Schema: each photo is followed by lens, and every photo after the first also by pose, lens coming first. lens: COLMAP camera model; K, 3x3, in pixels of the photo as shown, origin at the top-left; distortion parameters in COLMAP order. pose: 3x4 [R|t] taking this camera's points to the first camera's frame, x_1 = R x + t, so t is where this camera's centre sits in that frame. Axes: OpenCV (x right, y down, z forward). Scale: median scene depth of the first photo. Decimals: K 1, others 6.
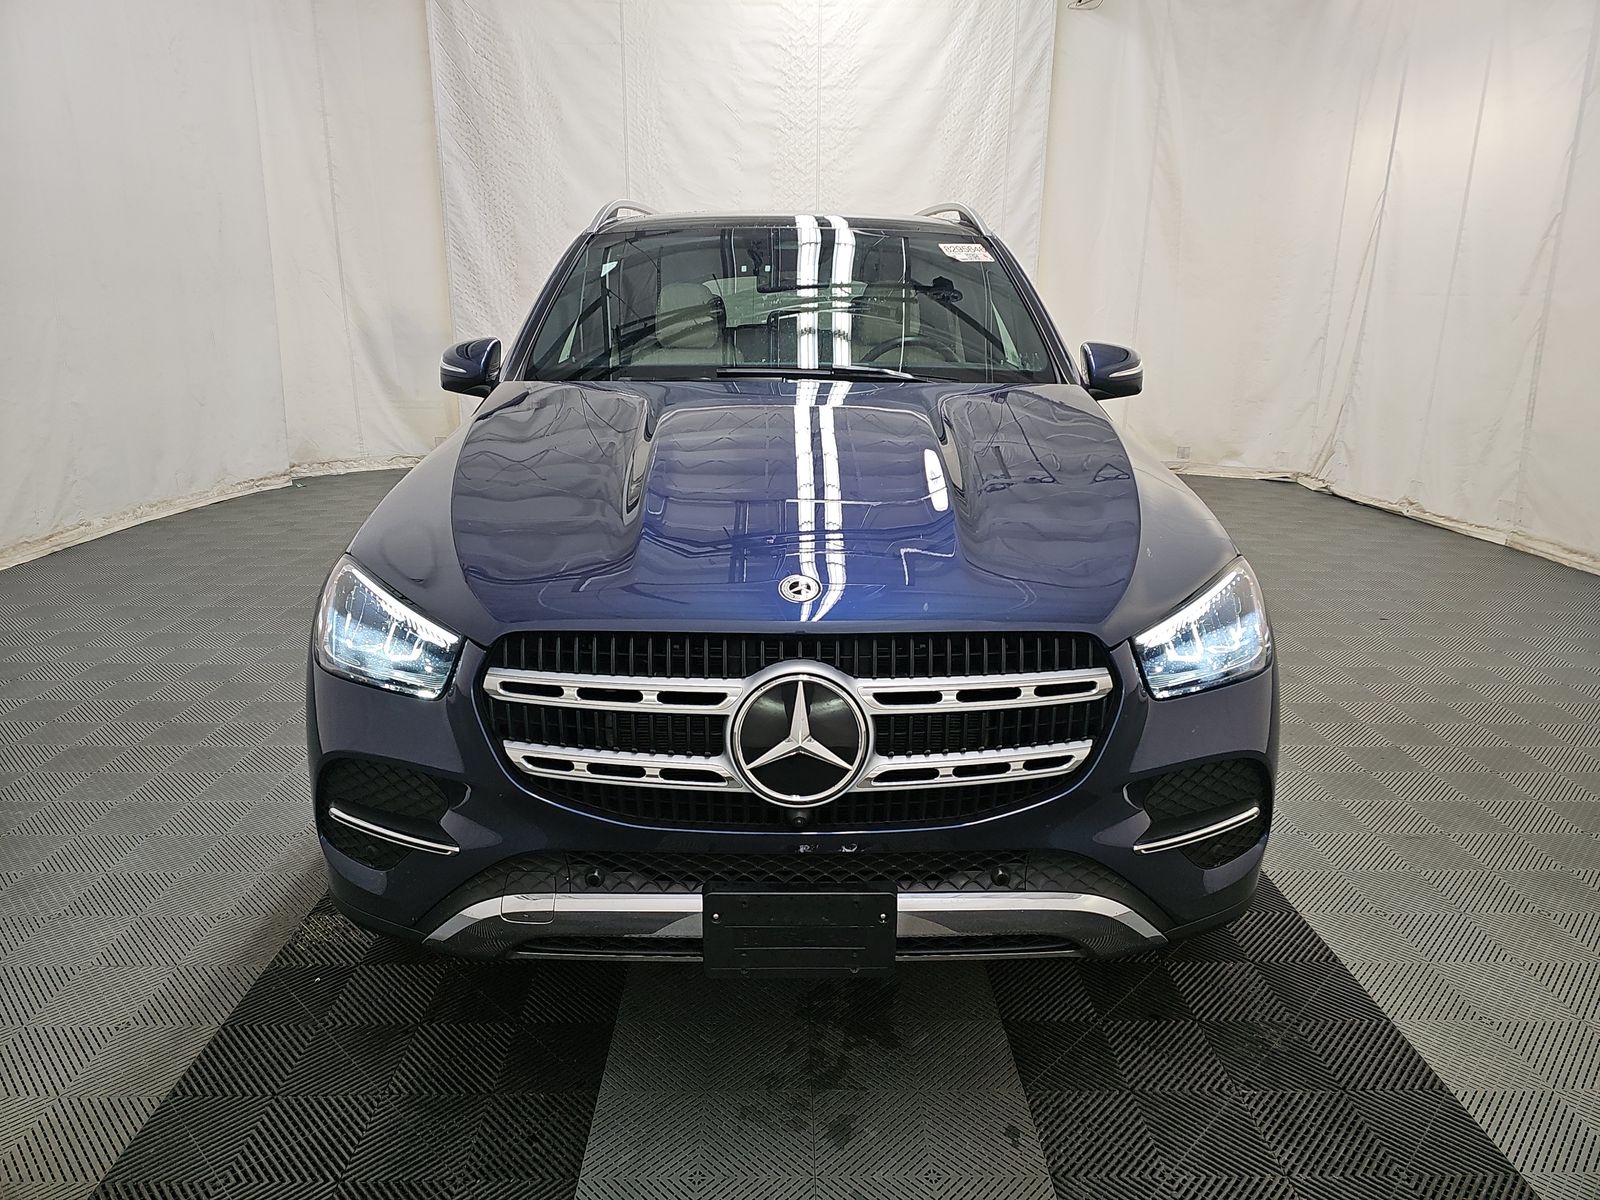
lens RADIAL K [[1058.0, 0, 803.9], [0, 1058.0, 609.9], [0, 0, 1]] dist [0.043076, -0.030800]
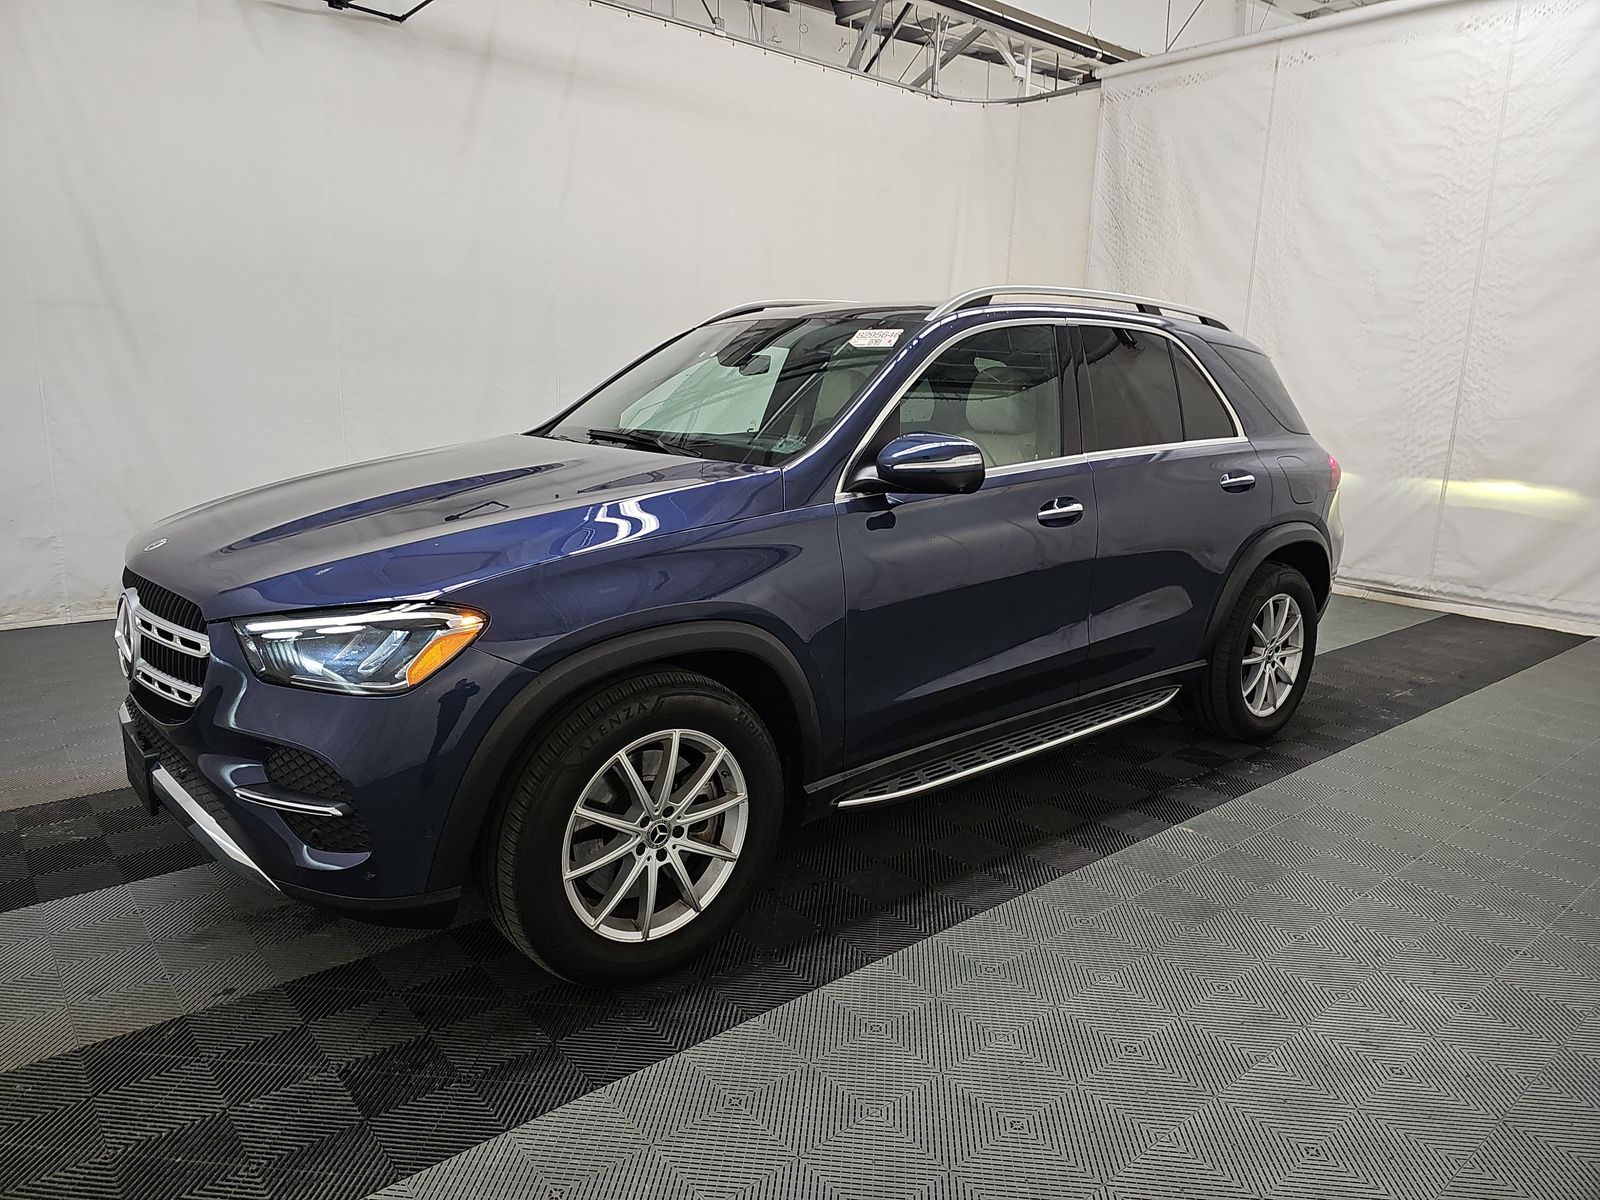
lens RADIAL K [[1058.0, 0, 800.1], [0, 1058.0, 617.6], [0, 0, 1]] dist [0.043076, -0.030800]
pose [[0.641976, 0.177134, -0.745983, 0.345568], [-0.235408, 0.971490, 0.028093, -0.035345], [0.729692, 0.157575, 0.665372, 0.128378]]
